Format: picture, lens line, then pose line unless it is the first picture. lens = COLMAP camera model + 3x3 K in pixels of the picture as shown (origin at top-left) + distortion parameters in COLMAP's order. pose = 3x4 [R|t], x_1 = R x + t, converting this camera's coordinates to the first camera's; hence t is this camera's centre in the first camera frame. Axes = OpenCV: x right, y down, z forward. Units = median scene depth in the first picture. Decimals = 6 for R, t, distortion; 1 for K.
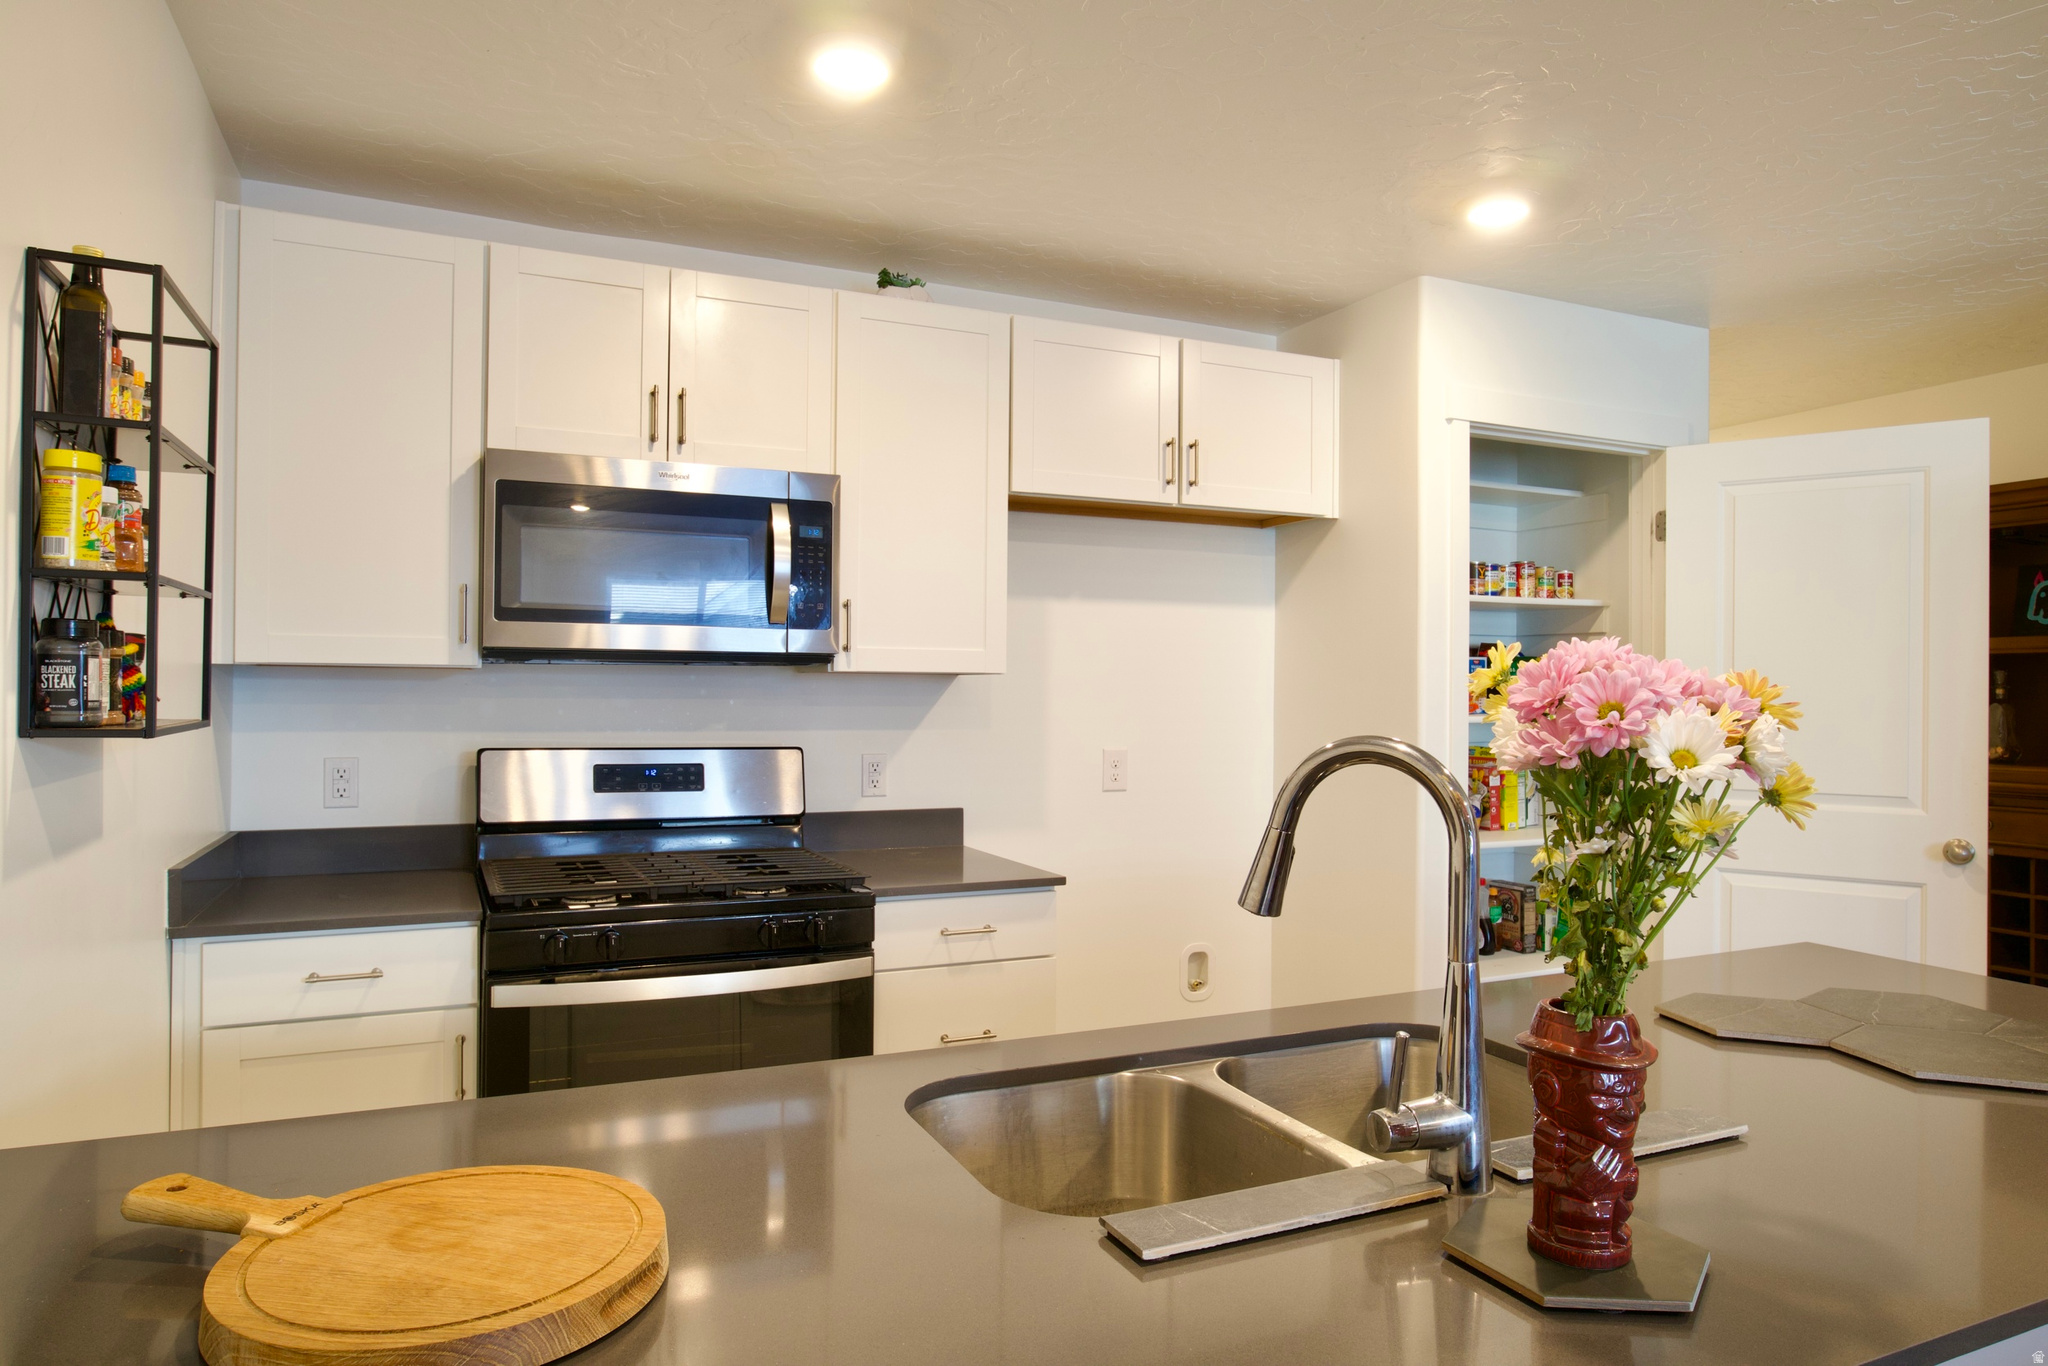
lens RADIAL K [[1252.6, 0, 1024.0], [0, 1252.6, 683.0], [0, 0, 1]] dist [-0.005227, -0.000782]
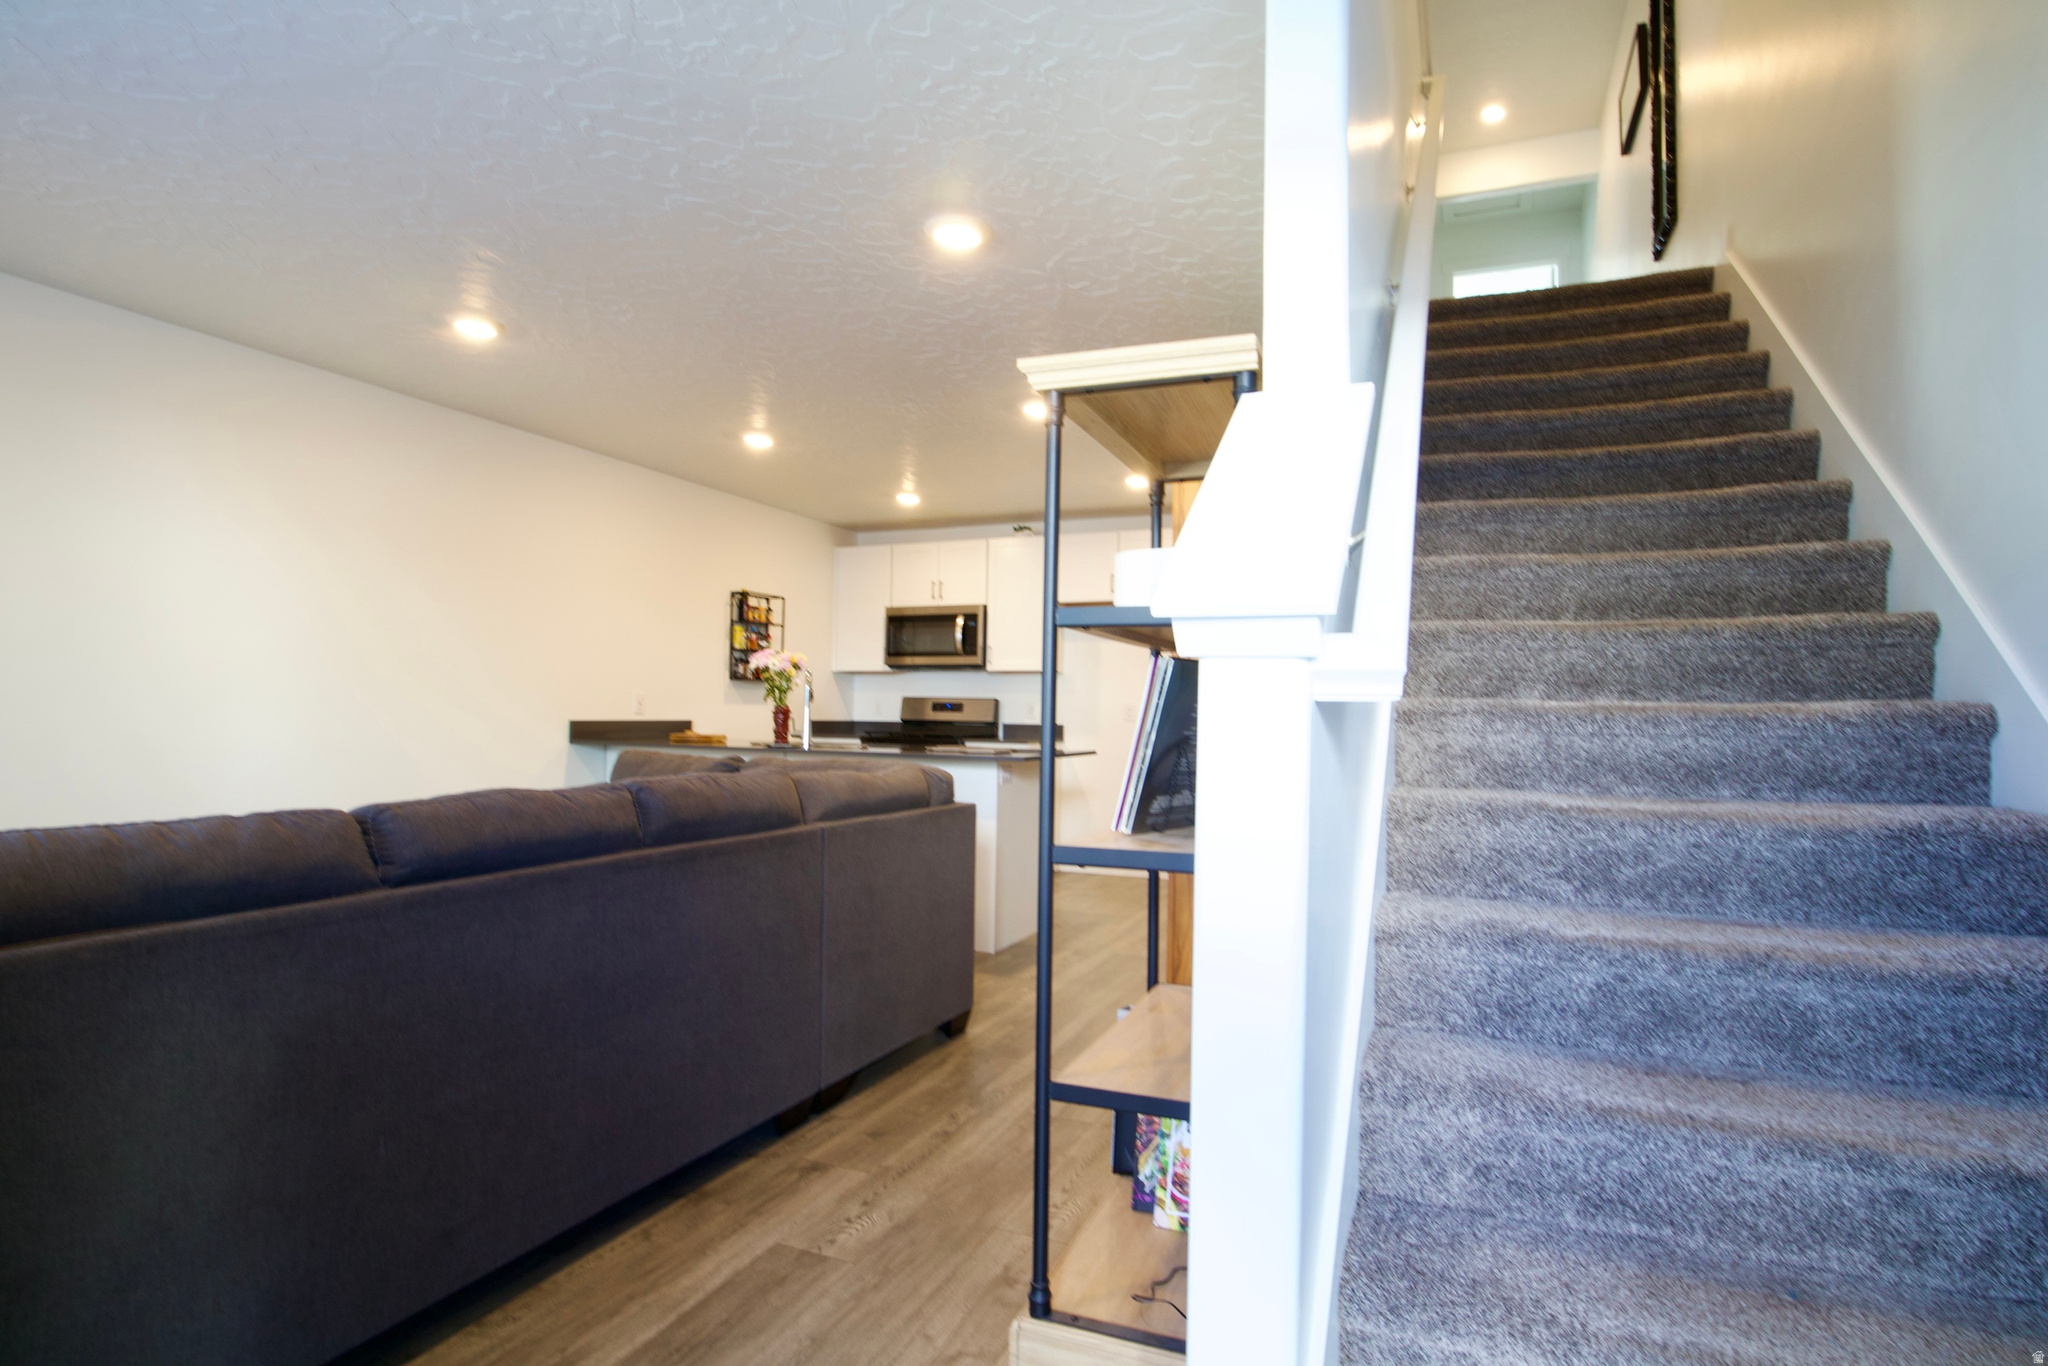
lens RADIAL K [[1013.6, 0, 1024.0], [0, 1013.6, 683.0], [0, 0, 1]] dist [-0.023613, 0.000180]
pose [[0.685074, -0.020188, -0.728194, 1.676195], [-0.005081, 0.999459, -0.032489, 0.099030], [0.728456, 0.025958, 0.684600, -0.565939]]
